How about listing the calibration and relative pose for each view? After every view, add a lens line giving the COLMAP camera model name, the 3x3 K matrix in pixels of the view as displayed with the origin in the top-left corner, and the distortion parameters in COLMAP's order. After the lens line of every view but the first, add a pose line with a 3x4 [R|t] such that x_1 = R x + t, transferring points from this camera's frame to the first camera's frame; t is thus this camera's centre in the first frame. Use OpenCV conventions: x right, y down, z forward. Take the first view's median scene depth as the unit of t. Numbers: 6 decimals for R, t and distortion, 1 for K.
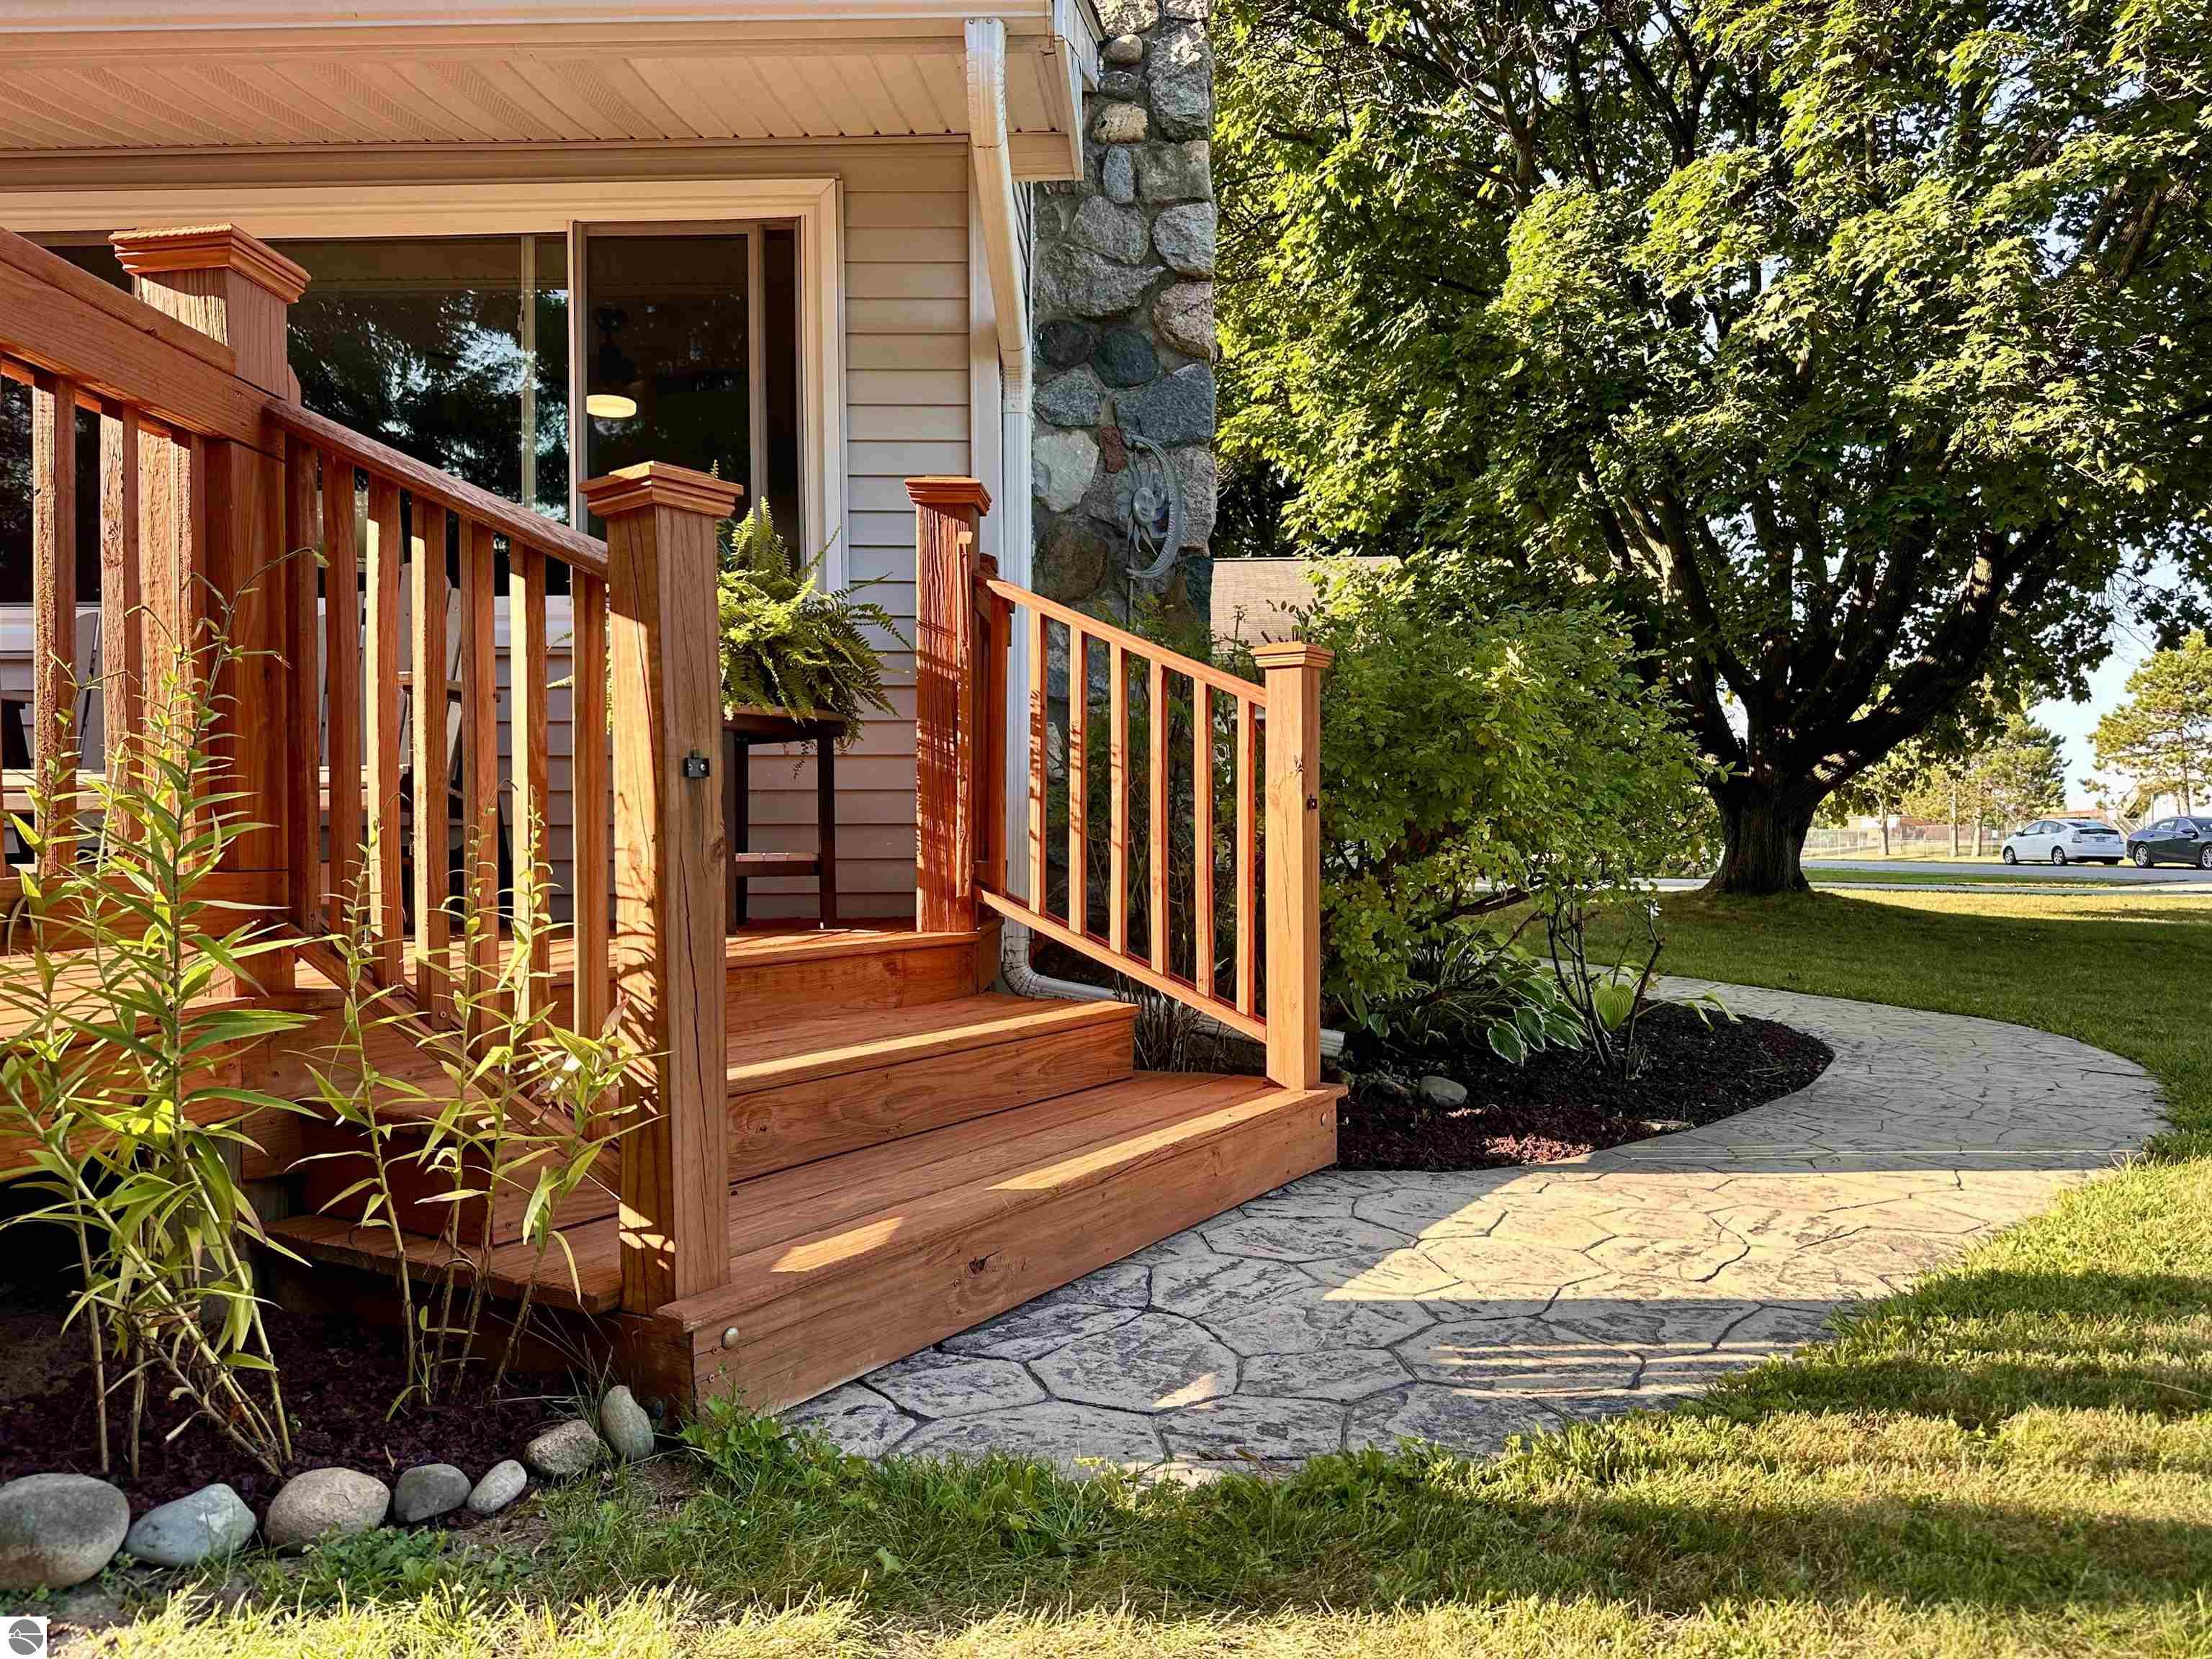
lens RADIAL K [[1549.2, 0, 1108.2], [0, 1549.2, 841.6], [0, 0, 1]] dist [0.035121, -0.003447]
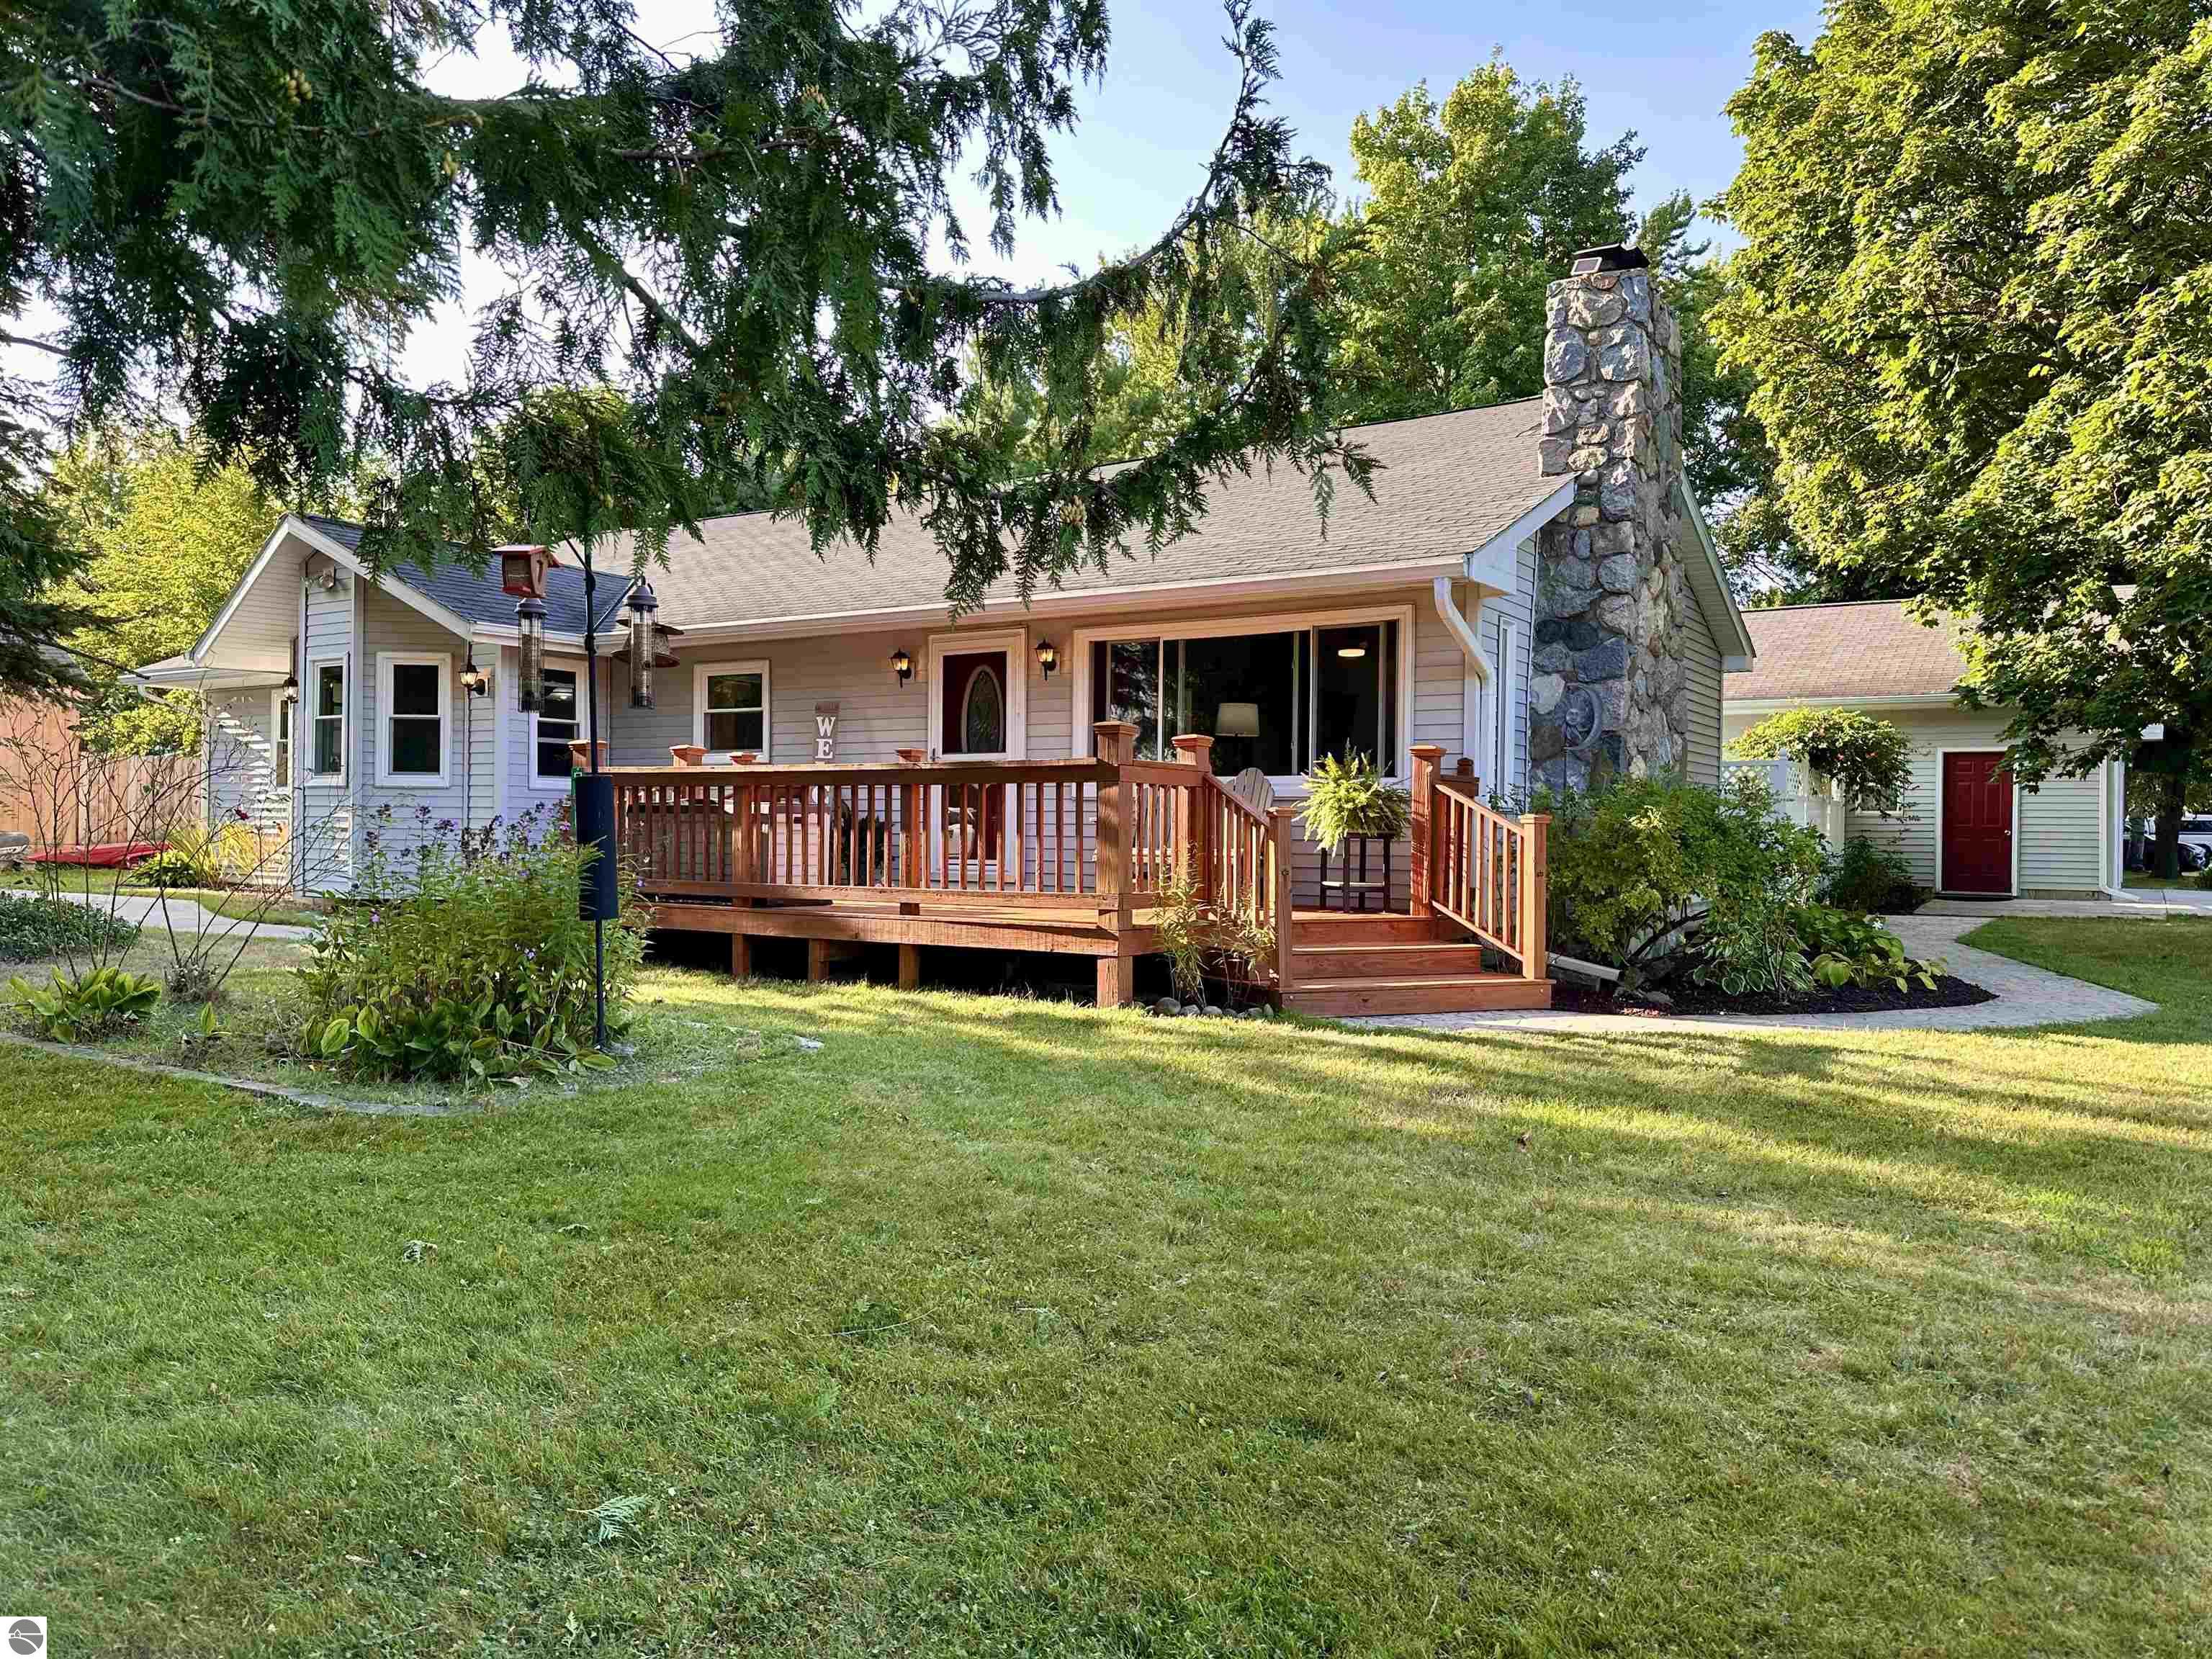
lens RADIAL K [[1549.2, 0, 1111.1], [0, 1549.2, 831.5], [0, 0, 1]] dist [0.035121, -0.003447]
pose [[0.854771, 0.020134, -0.518614, 0.815850], [-0.018020, 0.999796, 0.009115, -0.100560], [0.518692, 0.001554, 0.854960, -1.558042]]
